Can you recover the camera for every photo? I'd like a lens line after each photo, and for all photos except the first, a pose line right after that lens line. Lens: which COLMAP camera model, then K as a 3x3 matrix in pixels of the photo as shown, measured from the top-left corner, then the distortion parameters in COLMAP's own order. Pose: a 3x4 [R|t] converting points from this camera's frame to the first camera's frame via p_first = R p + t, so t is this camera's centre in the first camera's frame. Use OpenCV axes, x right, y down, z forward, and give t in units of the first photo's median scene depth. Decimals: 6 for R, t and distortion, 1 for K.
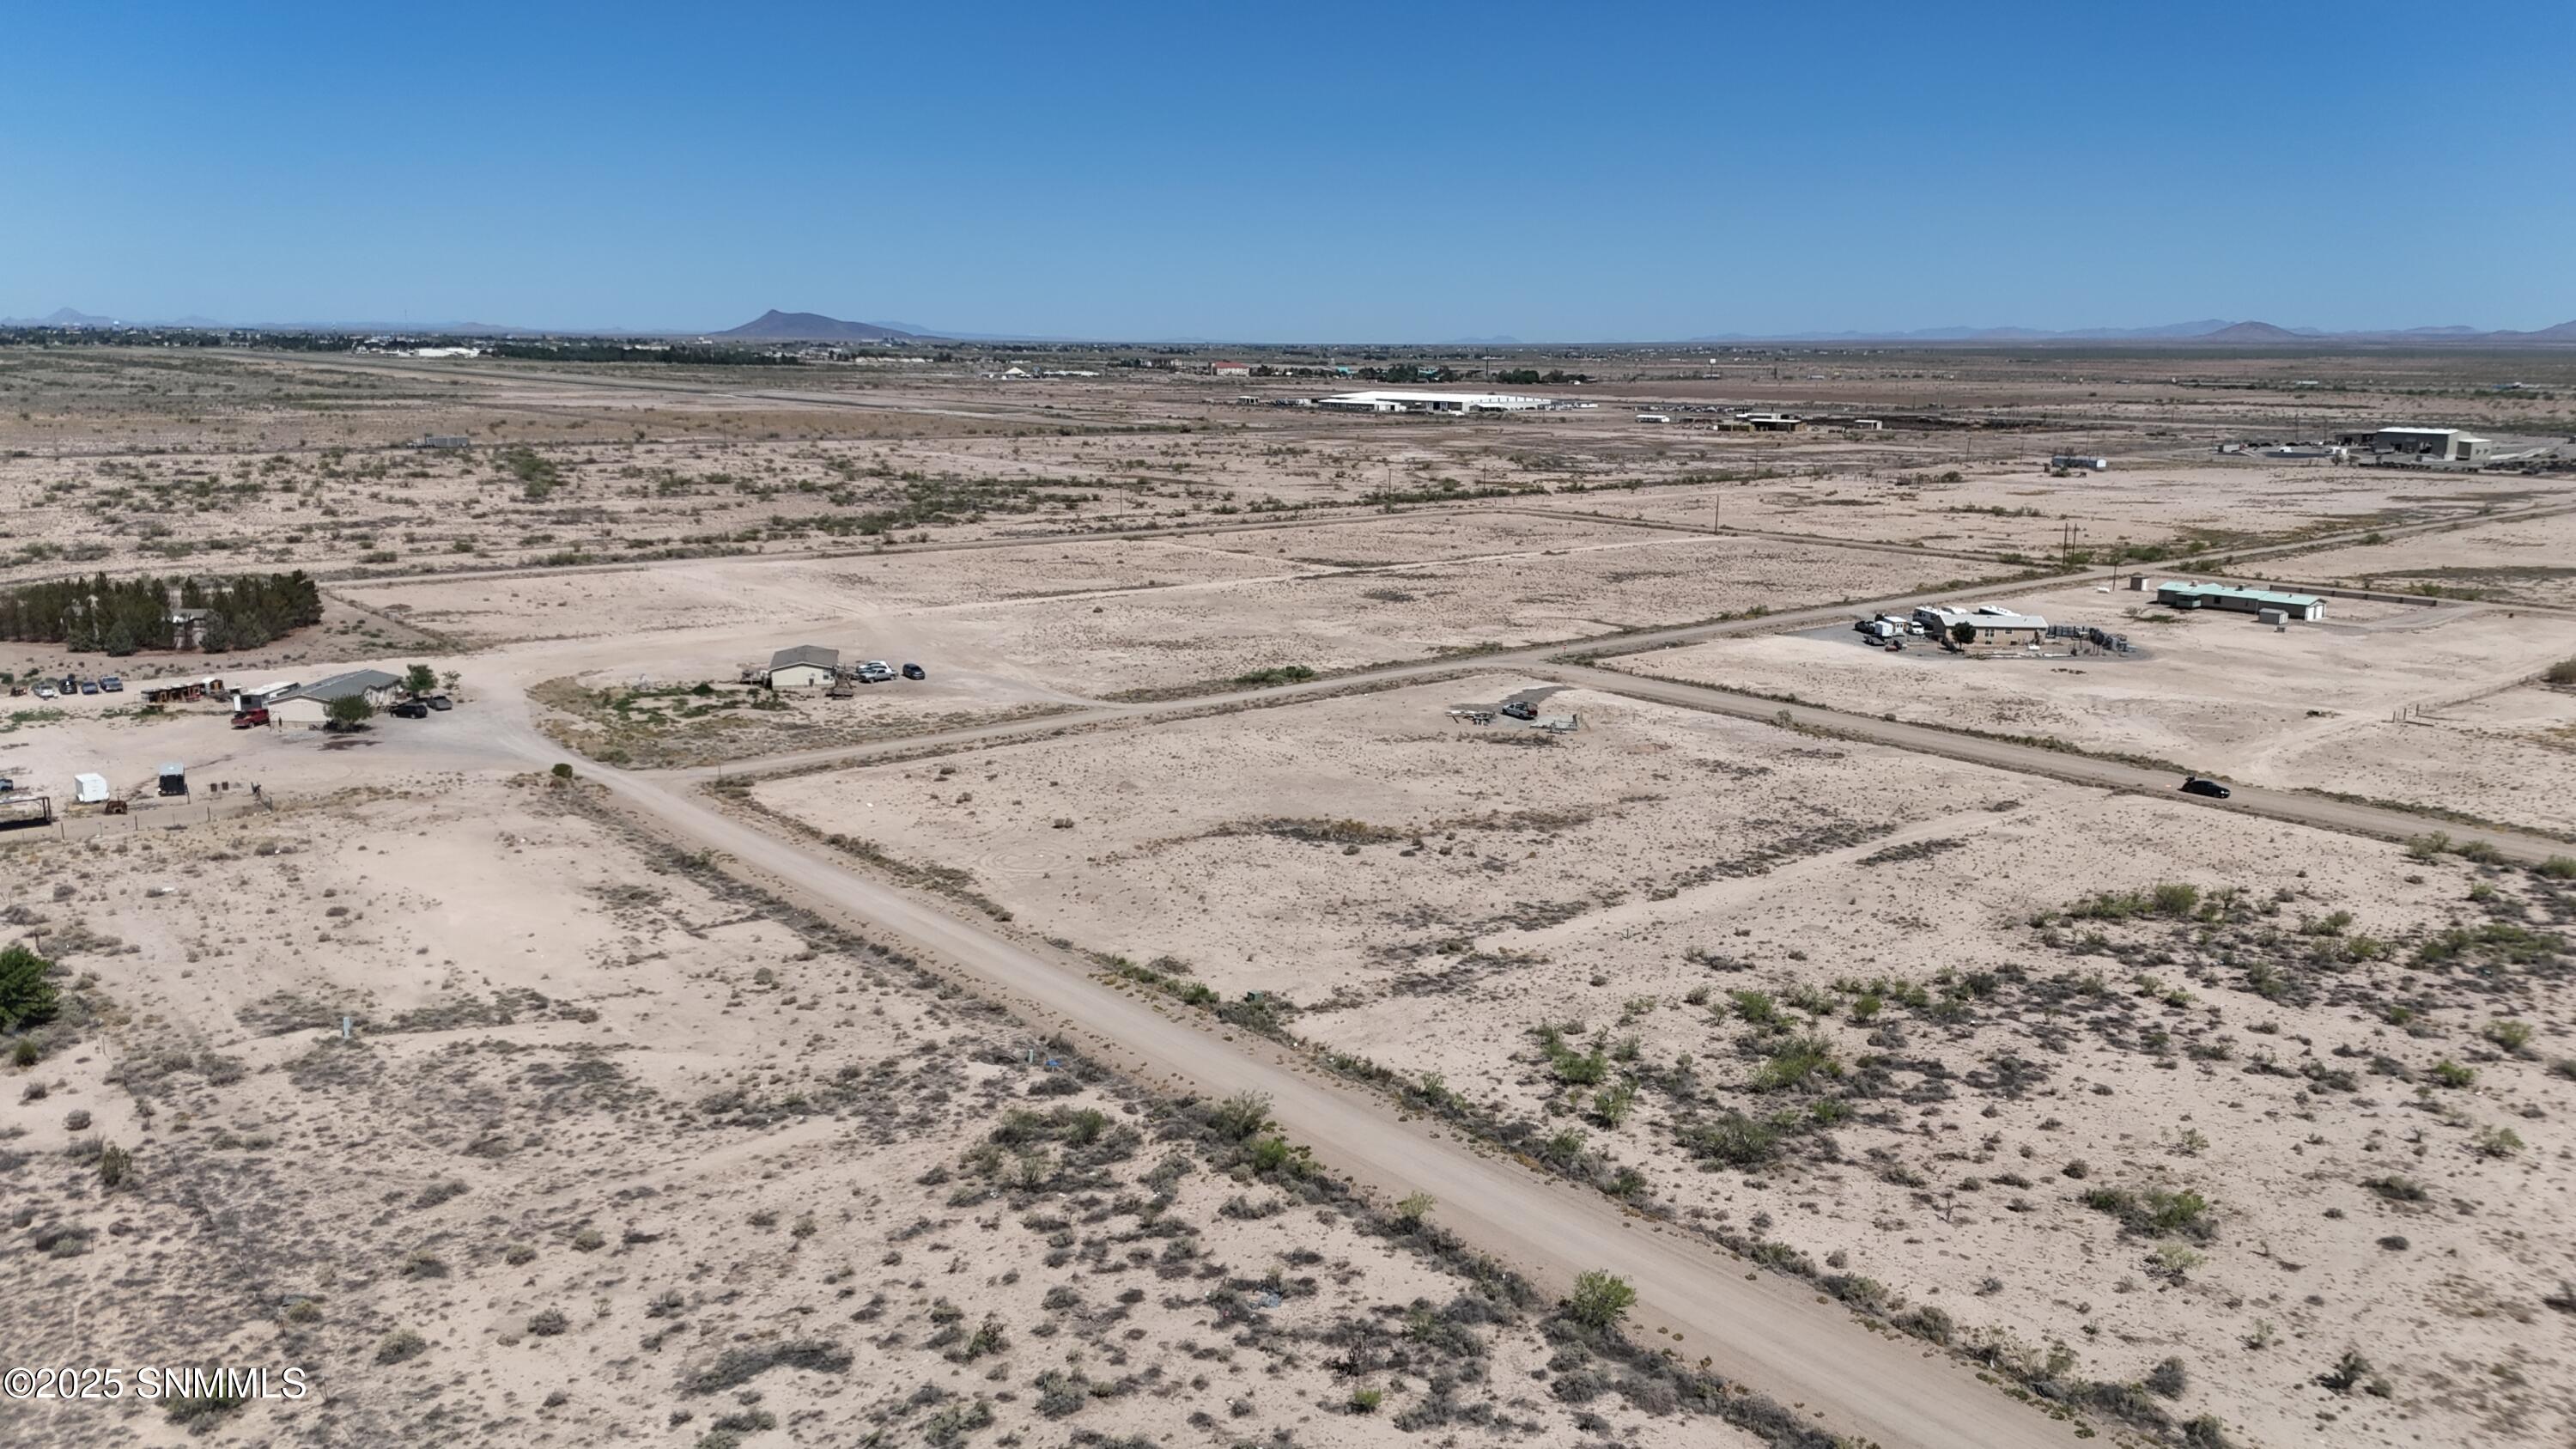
lens RADIAL K [[1873.1, 0, 1284.8], [0, 1873.1, 787.6], [0, 0, 1]] dist [0.083999, -0.085411]
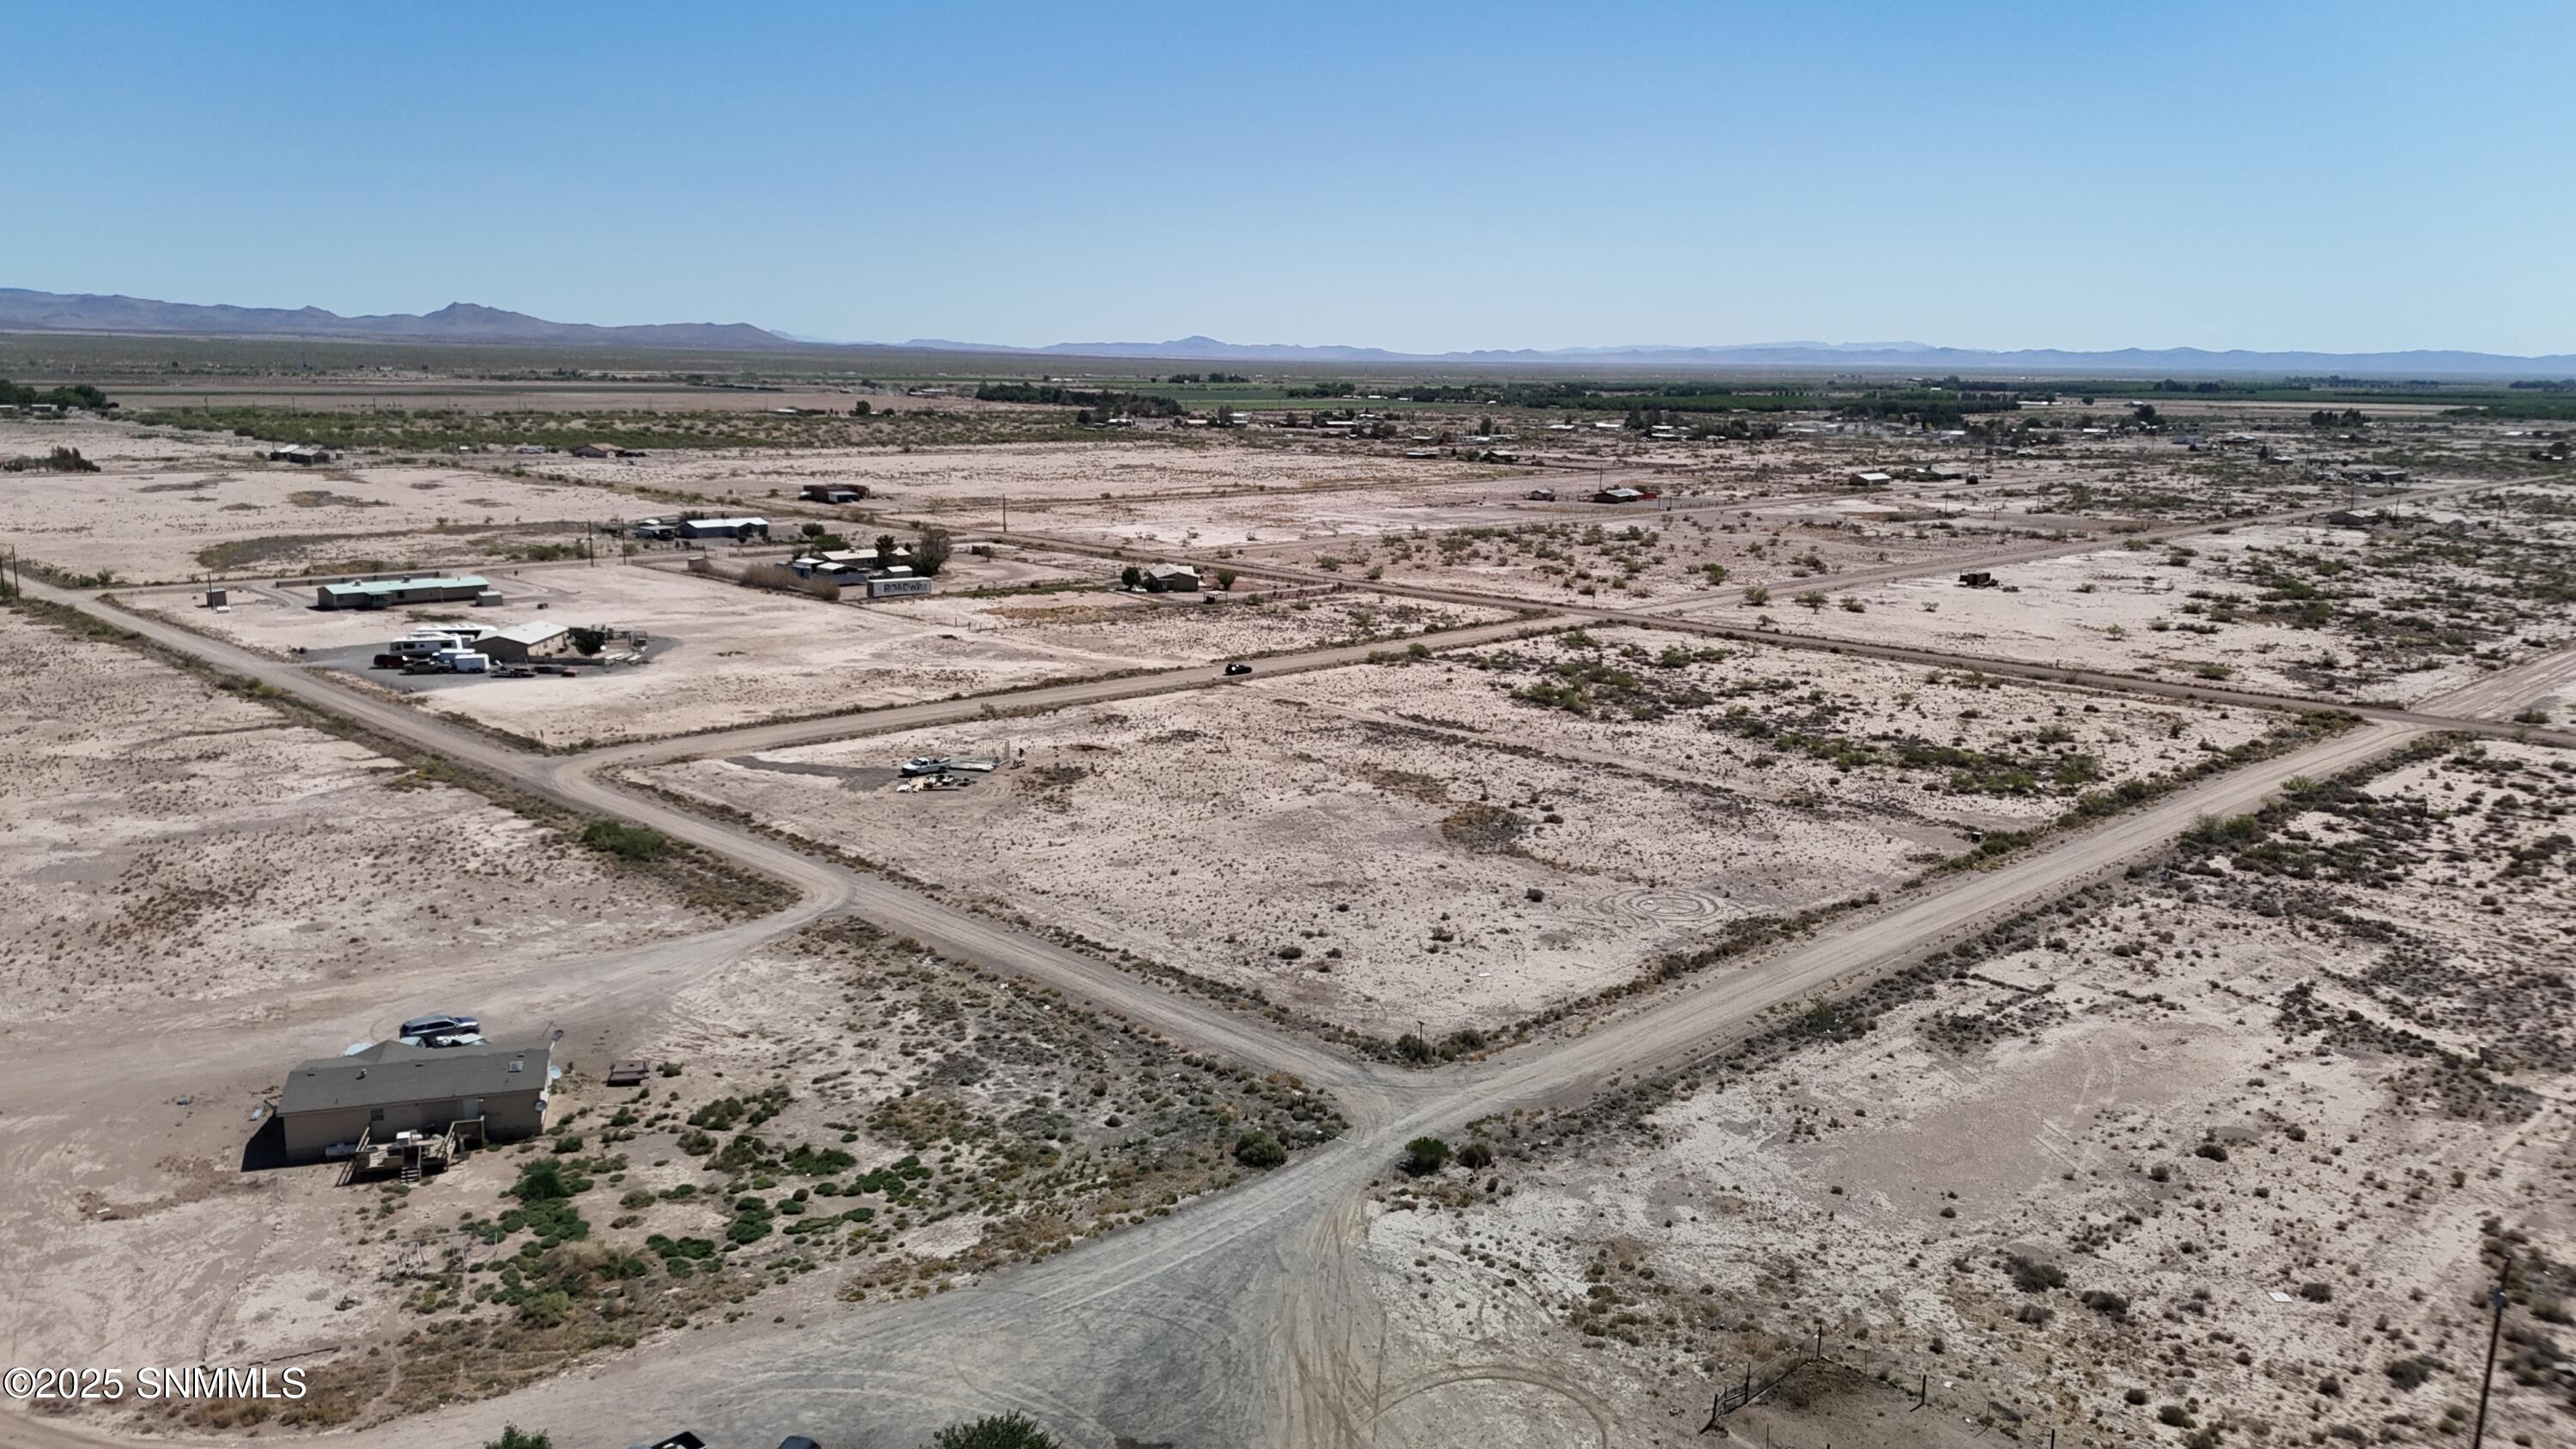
lens RADIAL K [[1873.1, 0, 1288.9], [0, 1873.1, 798.6], [0, 0, 1]] dist [0.083999, -0.085411]
pose [[-0.088793, -0.240639, 0.966545, -1.309874], [0.213990, 0.943110, 0.254463, -0.377580], [-0.972792, 0.229425, -0.032247, 1.526691]]
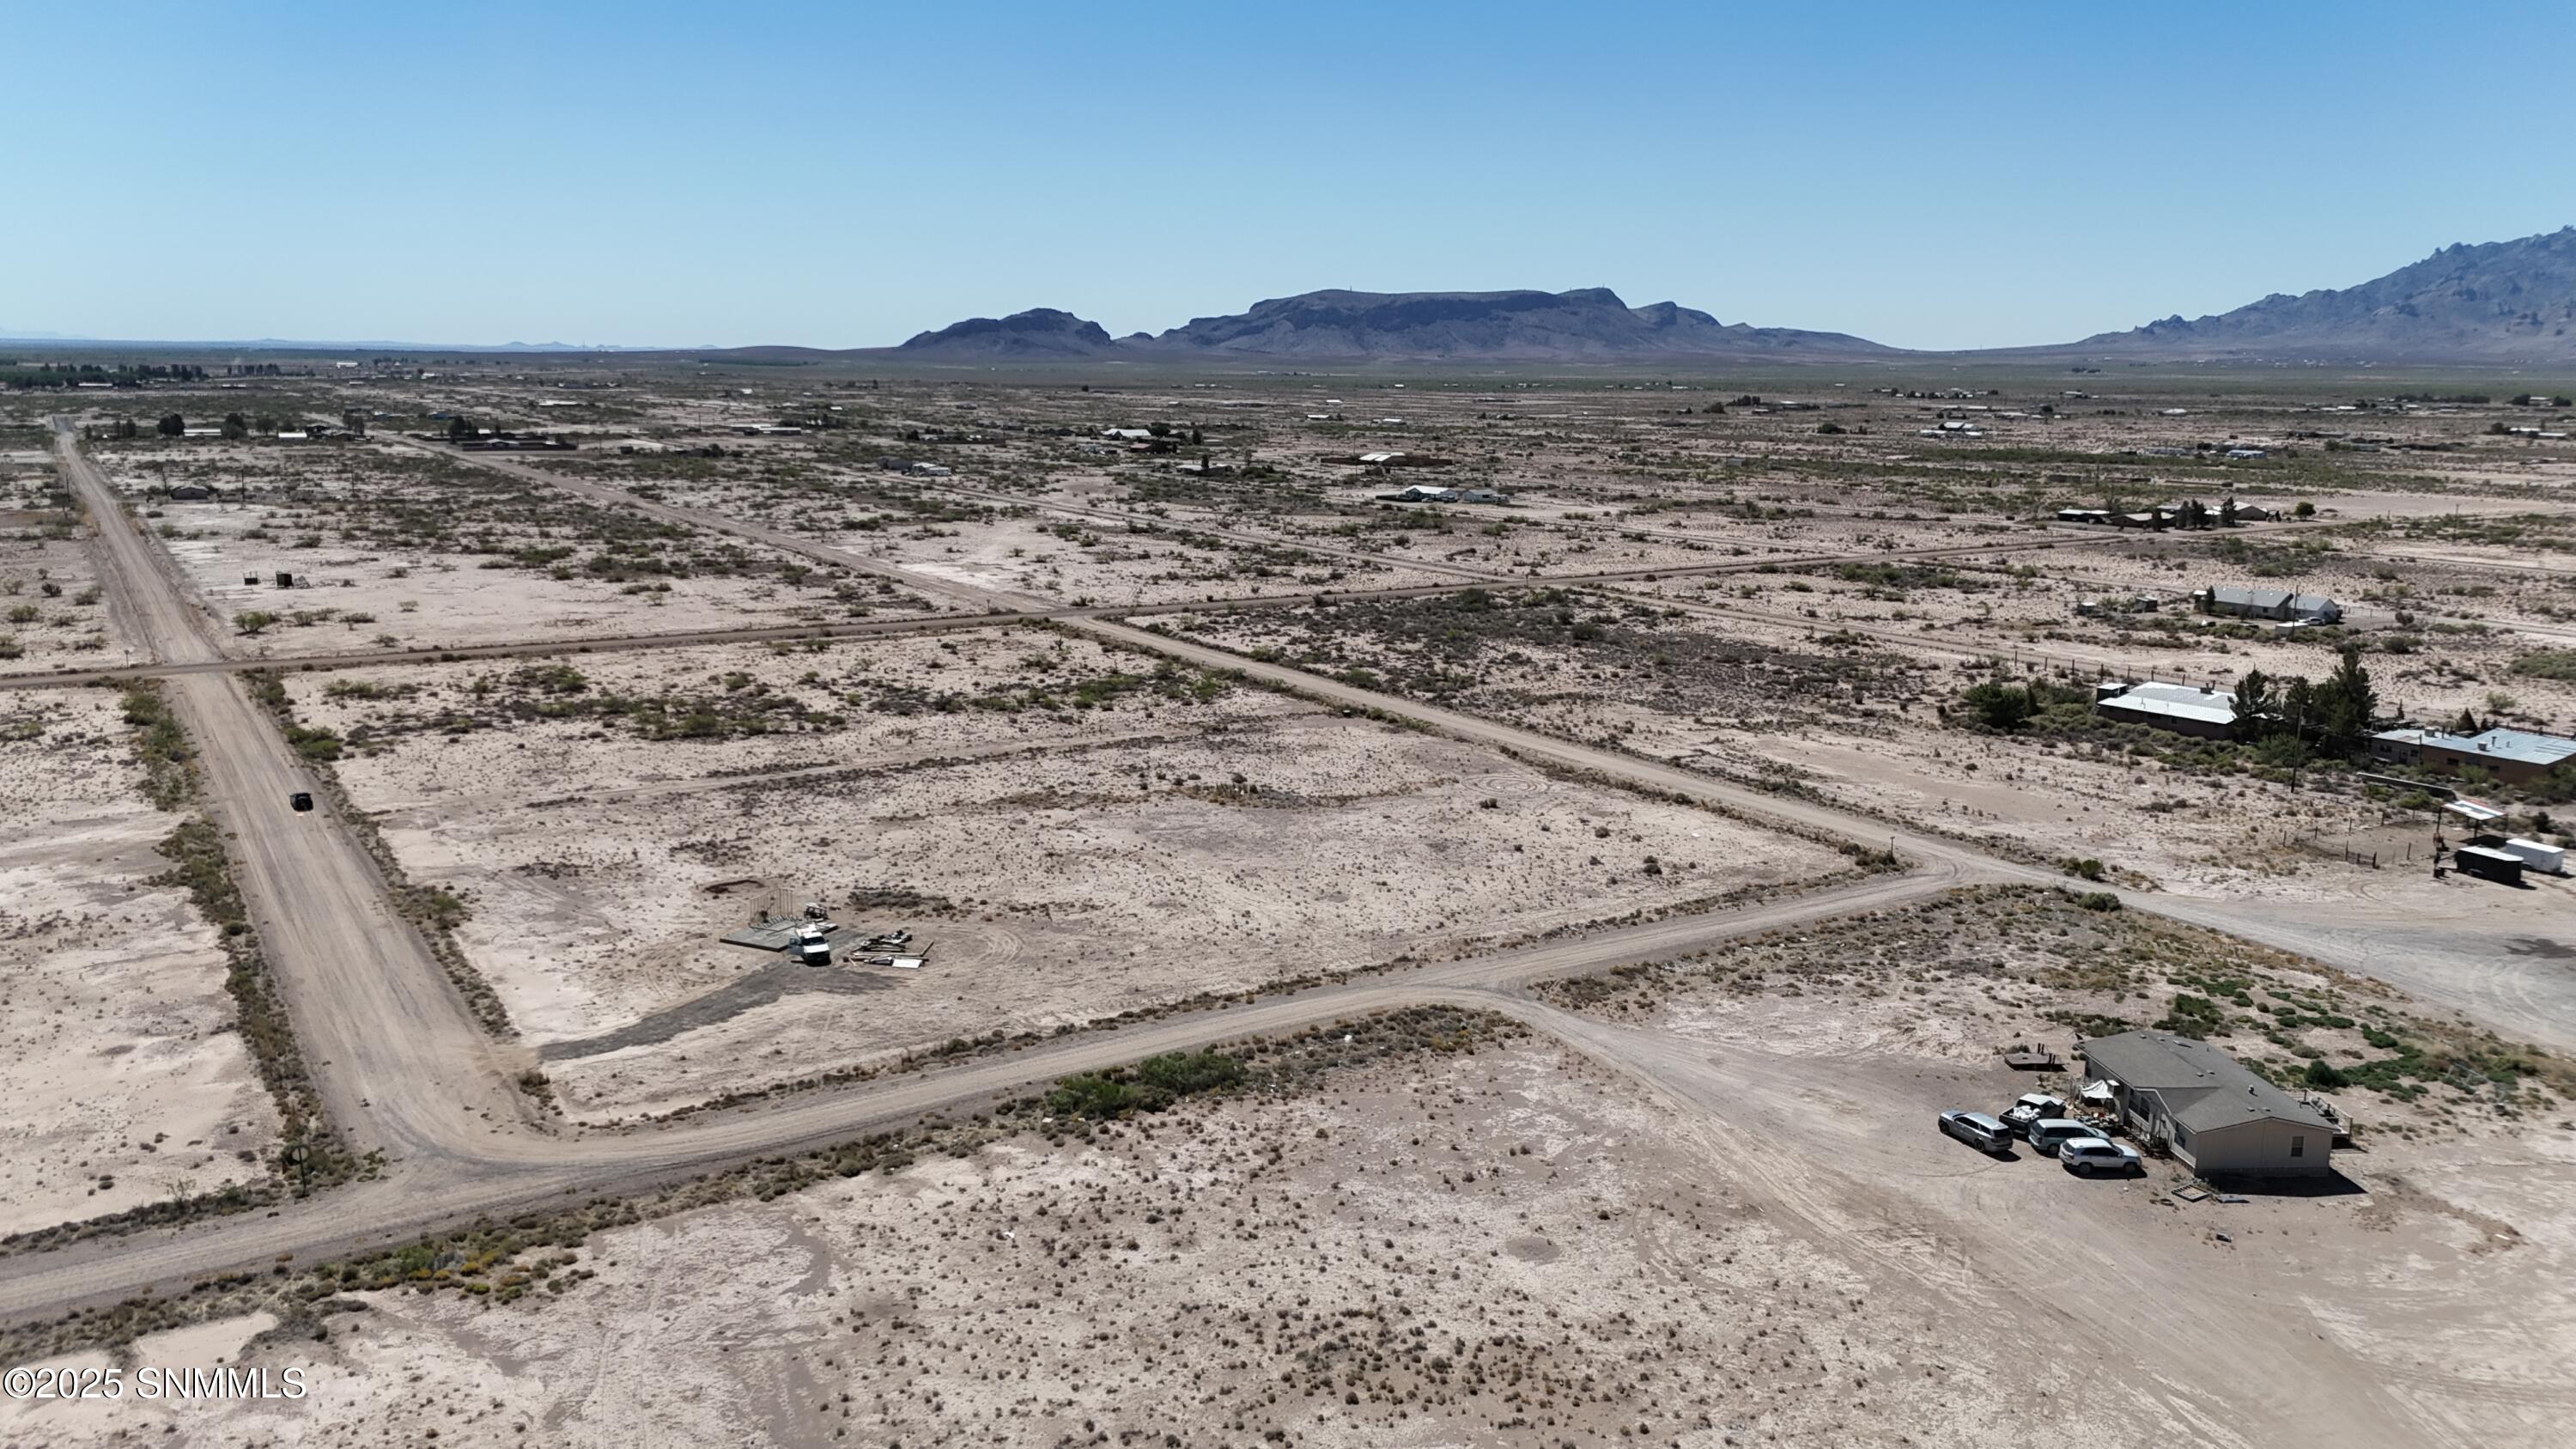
lens RADIAL K [[1873.1, 0, 1304.3], [0, 1873.1, 793.1], [0, 0, 1]] dist [0.083999, -0.085411]
pose [[-0.993322, -0.047622, 0.105087, -0.168674], [0.003993, 0.896103, 0.443829, -0.628039], [-0.115305, 0.441284, -0.889929, 2.653920]]
